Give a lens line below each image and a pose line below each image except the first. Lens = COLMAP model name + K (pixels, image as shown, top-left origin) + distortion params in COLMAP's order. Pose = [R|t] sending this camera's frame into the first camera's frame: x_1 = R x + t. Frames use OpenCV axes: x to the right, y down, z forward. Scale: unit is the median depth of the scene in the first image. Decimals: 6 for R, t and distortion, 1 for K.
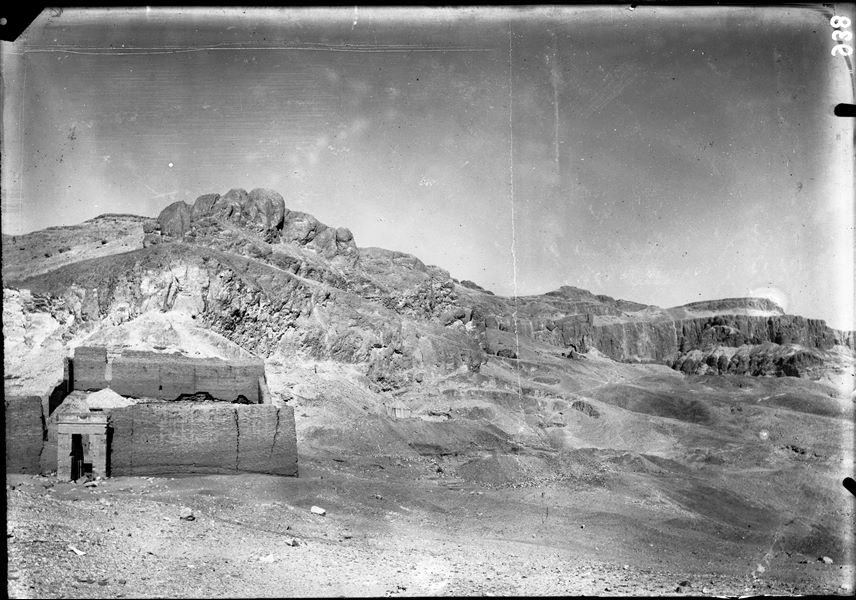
lens RADIAL K [[617.8, 0, 425.0], [0, 617.8, 402.4], [0, 0, 1]] dist [-0.000648, 0.000440]
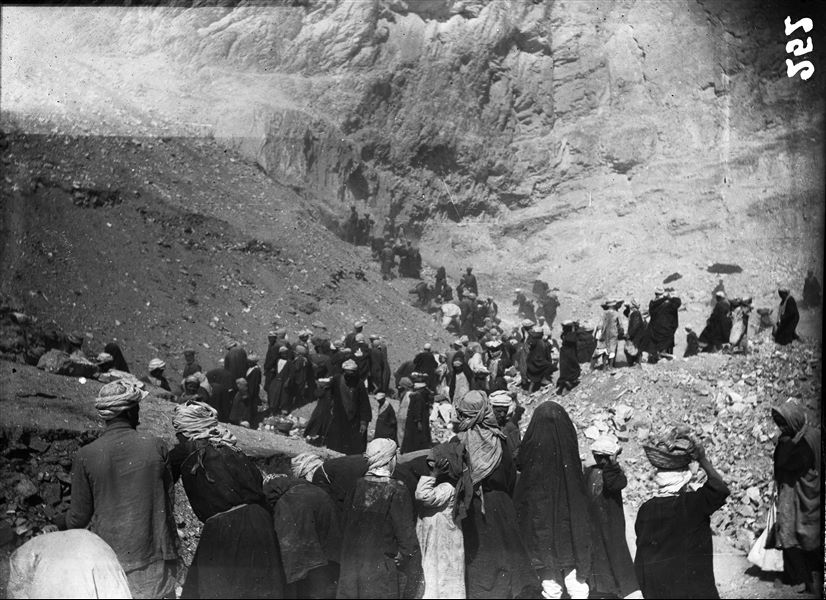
lens RADIAL K [[996.5, 0, 412.3], [0, 996.5, 329.8], [0, 0, 1]] dist [-0.002468, 0.025810]
pose [[0.966645, 0.011349, -0.255869, 0.008905], [-0.006852, 0.999806, 0.018459, 0.016211], [0.256029, -0.016090, 0.966535, 0.720905]]
